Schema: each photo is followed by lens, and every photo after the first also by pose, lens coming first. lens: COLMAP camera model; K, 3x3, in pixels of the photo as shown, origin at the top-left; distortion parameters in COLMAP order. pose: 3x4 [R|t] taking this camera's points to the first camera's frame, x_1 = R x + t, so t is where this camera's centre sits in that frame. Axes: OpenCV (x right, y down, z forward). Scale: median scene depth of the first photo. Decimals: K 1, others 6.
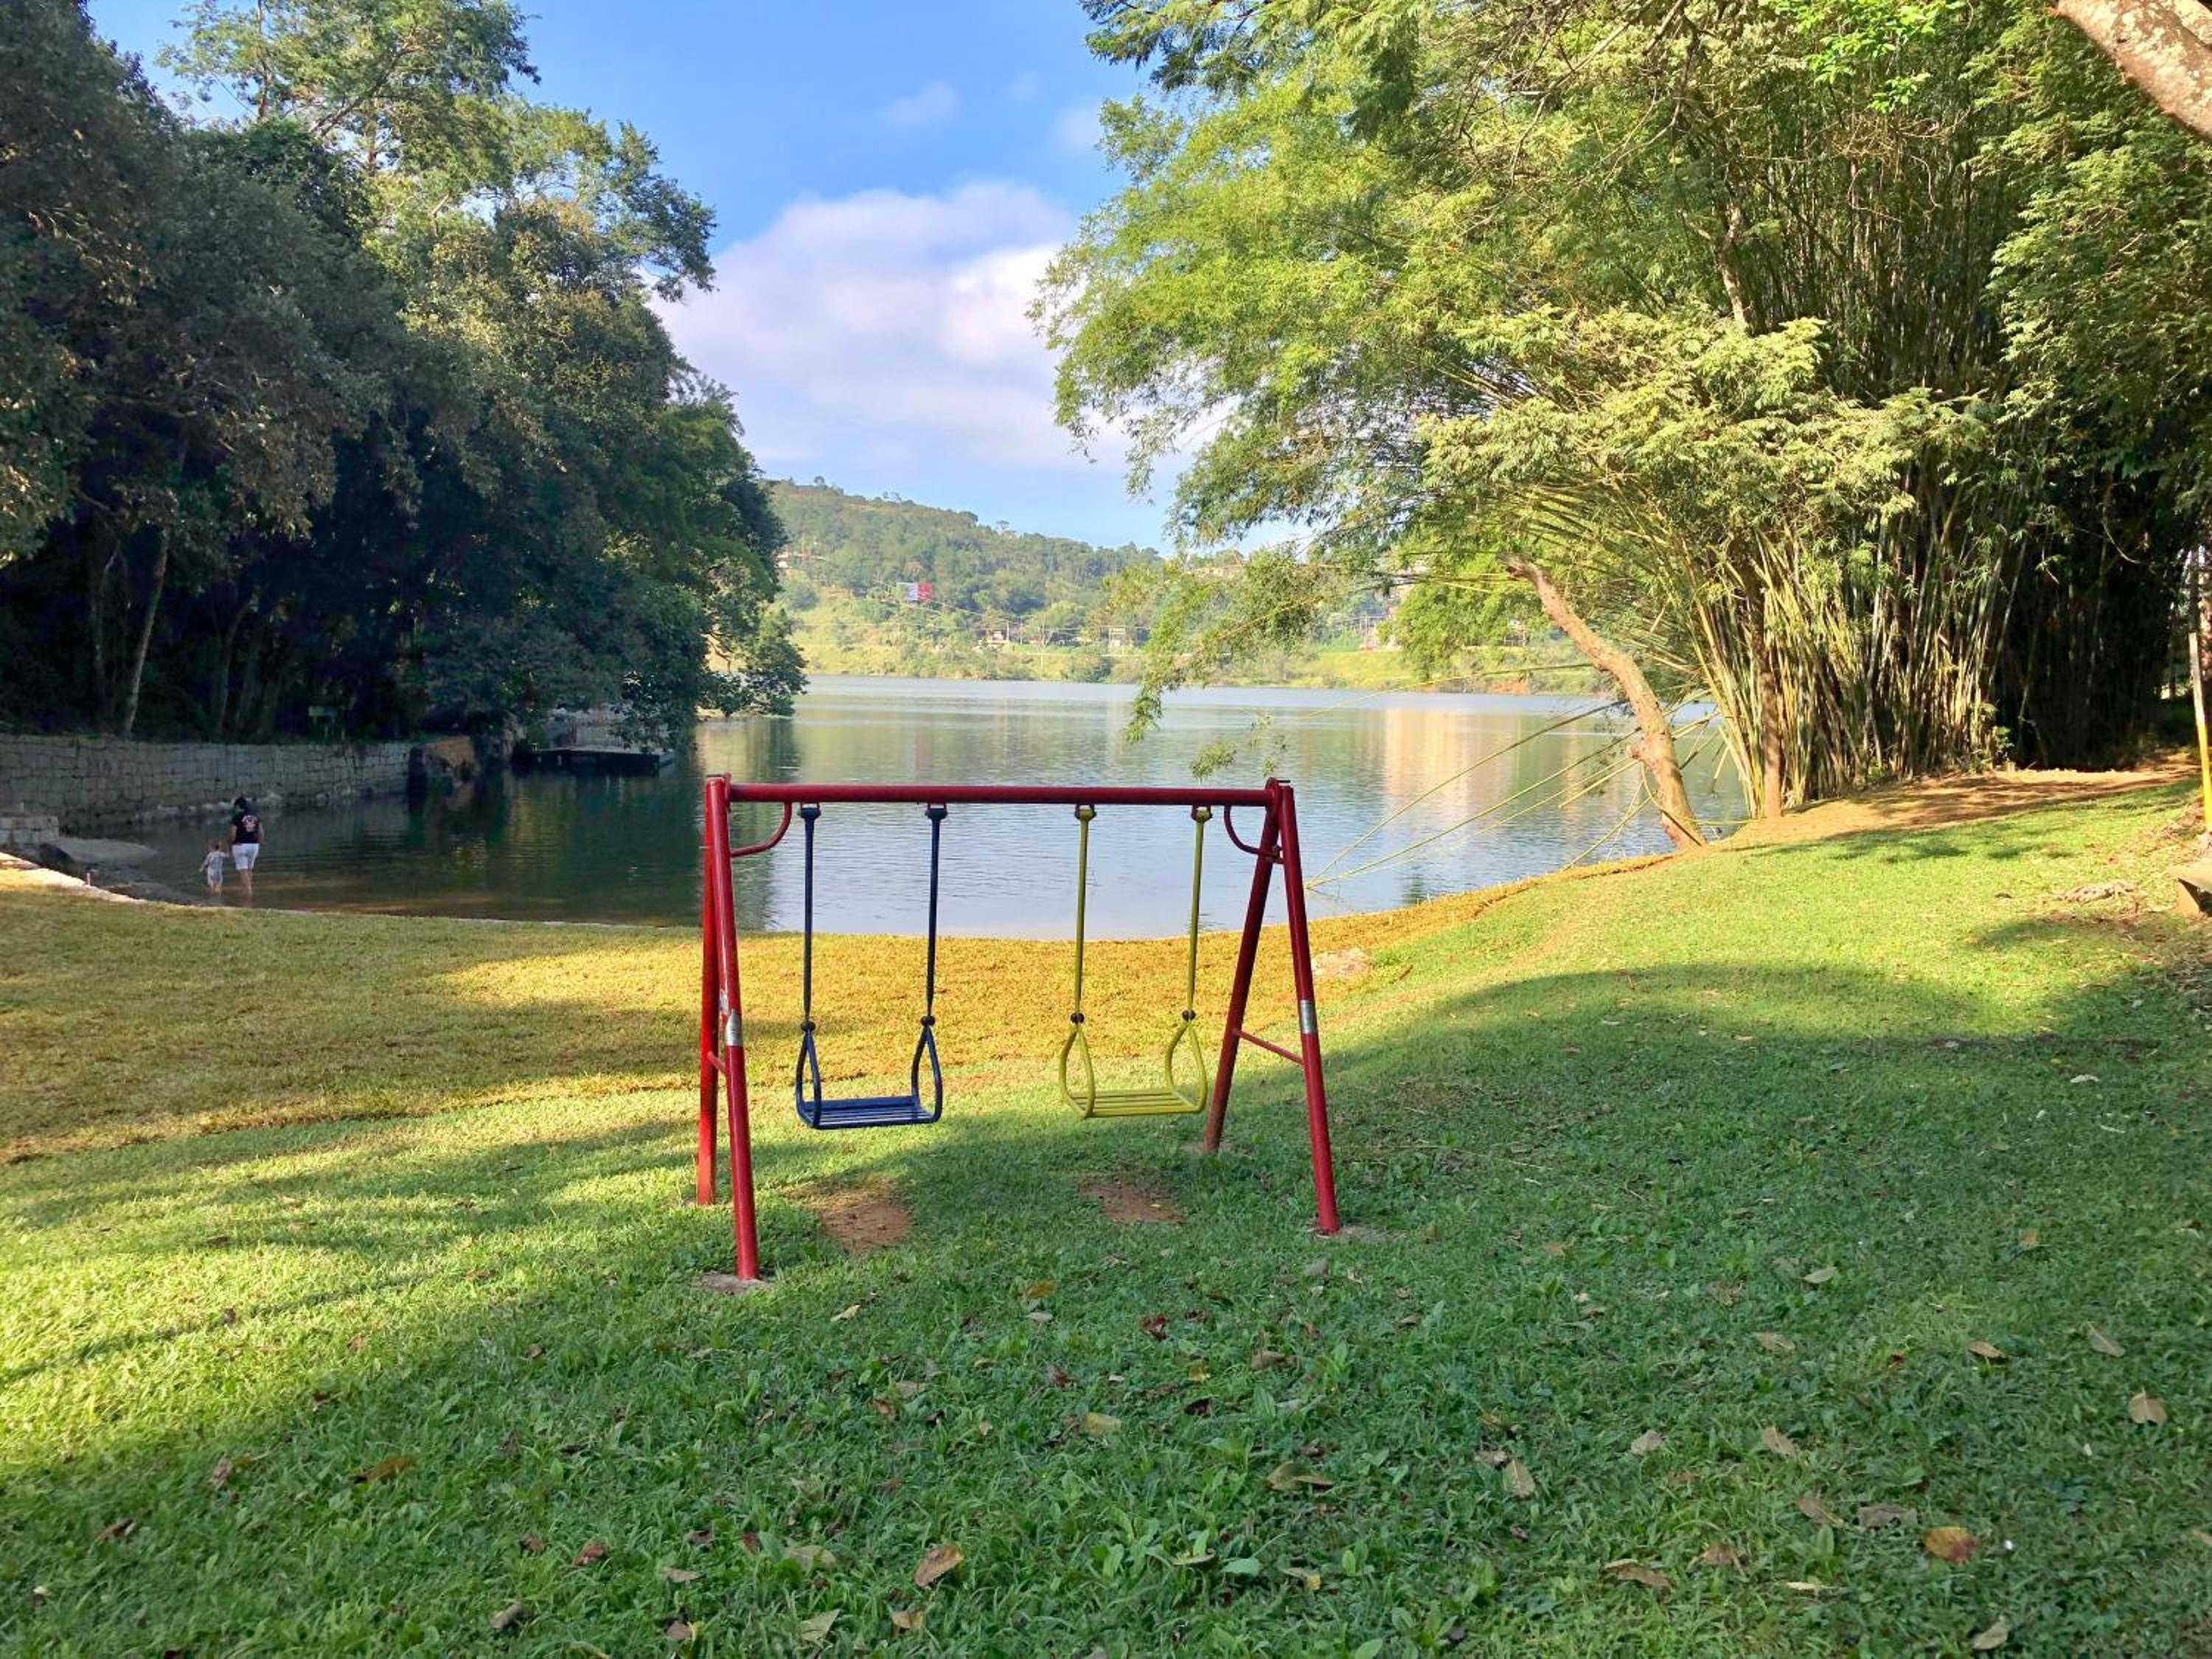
lens RADIAL K [[1749.2, 0, 1107.0], [0, 1749.2, 897.4], [0, 0, 1]] dist [0.068094, -0.159287]
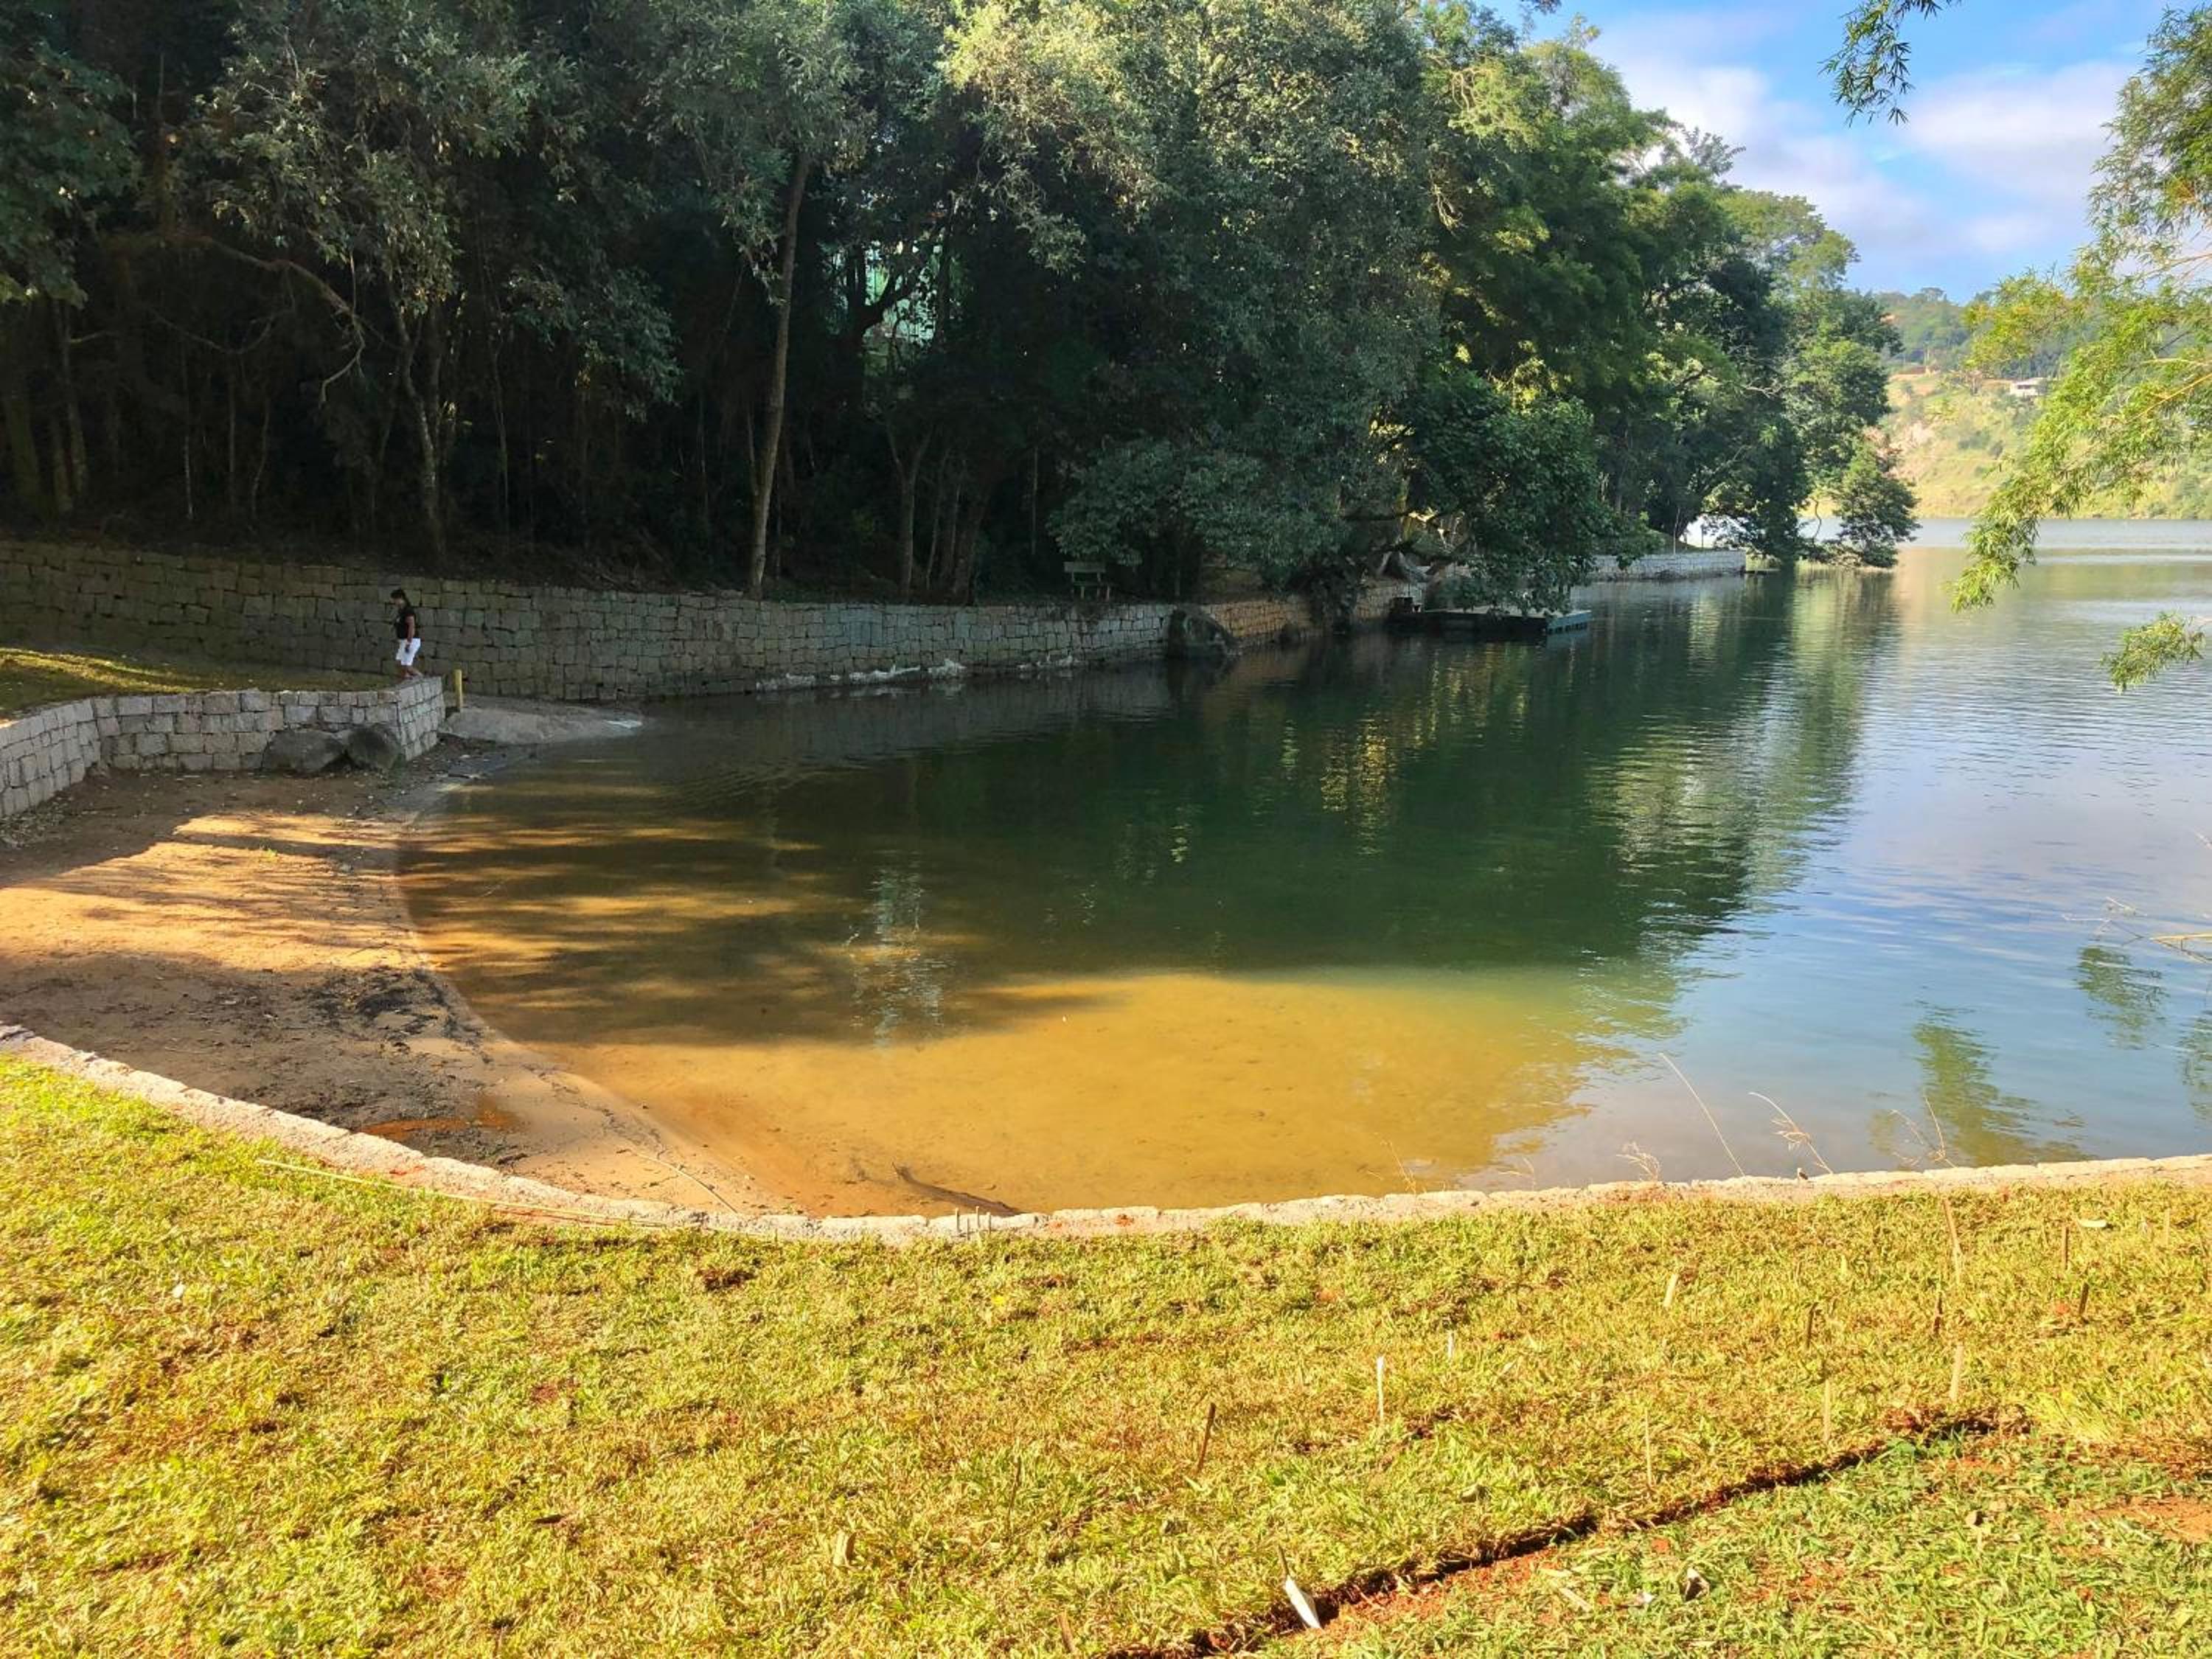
lens RADIAL K [[1749.2, 0, 1107.0], [0, 1749.2, 897.4], [0, 0, 1]] dist [0.068094, -0.159287]
pose [[0.793938, 0.111139, -0.597755, 0.092472], [-0.062017, 0.992827, 0.102222, -0.030799], [0.604828, -0.044087, 0.795135, 0.299106]]
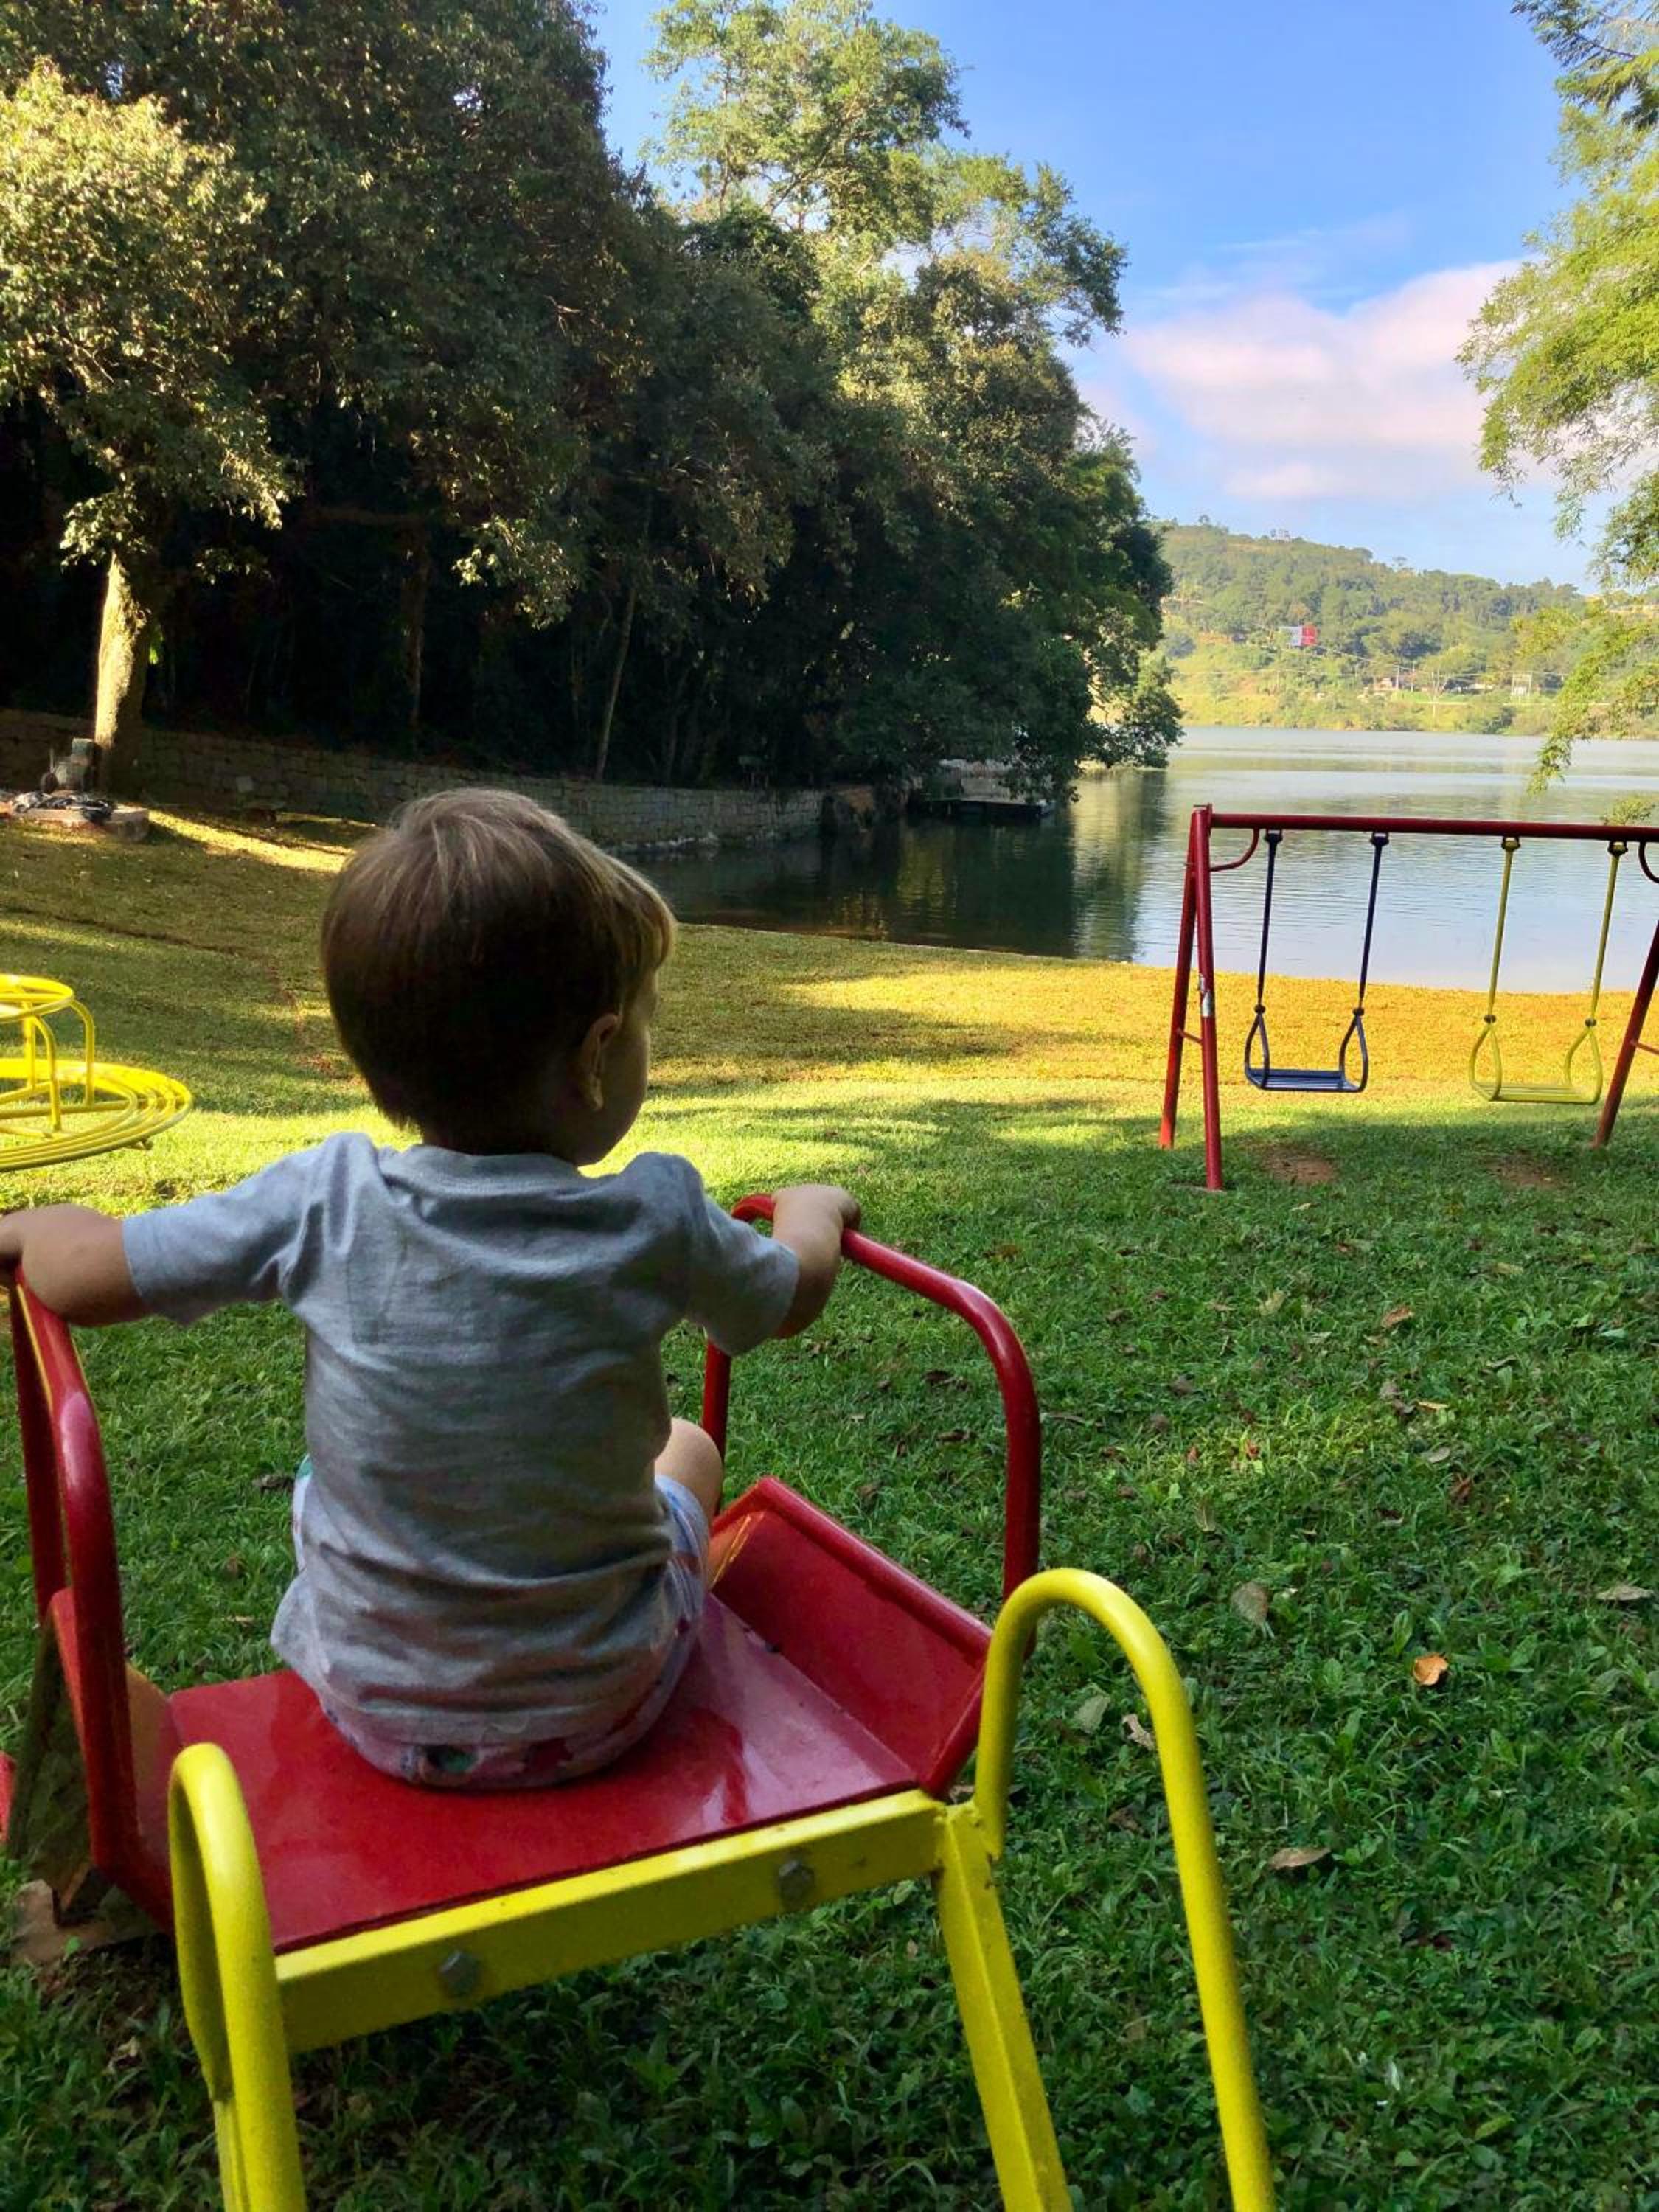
lens RADIAL K [[1778.9, 0, 861.2], [0, 1778.9, 1143.7], [0, 0, 1]] dist [-0.009555, 0.003858]
pose [[0.943065, 0.076410, -0.323712, -0.003122], [-0.042120, 0.992855, 0.111649, 0.005117], [0.329930, -0.091657, 0.939545, -0.038463]]
